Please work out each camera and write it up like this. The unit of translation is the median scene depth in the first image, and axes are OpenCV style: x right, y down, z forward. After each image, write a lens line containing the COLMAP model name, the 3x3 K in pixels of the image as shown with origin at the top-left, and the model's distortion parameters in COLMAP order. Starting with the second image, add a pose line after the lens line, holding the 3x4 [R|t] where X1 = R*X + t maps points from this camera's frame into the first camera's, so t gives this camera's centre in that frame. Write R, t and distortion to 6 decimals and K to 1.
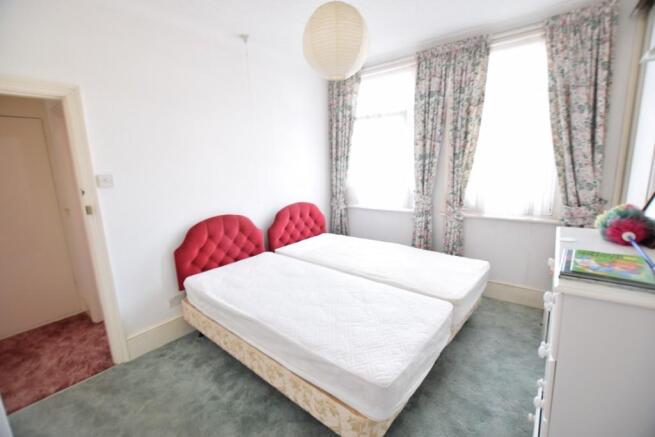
lens RADIAL K [[292.3, 0, 327.7], [0, 292.3, 216.8], [0, 0, 1]] dist [-0.012720, 0.000012]
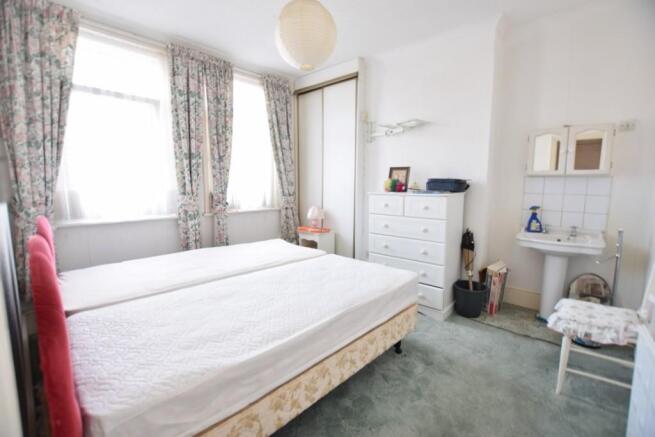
lens RADIAL K [[292.3, 0, 326.4], [0, 292.3, 216.5], [0, 0, 1]] dist [-0.012720, 0.000012]
pose [[0.062859, -0.074550, 0.995234, -0.636106], [0.183442, 0.981079, 0.061903, 0.011117], [-0.981019, 0.178677, 0.075345, 0.553427]]
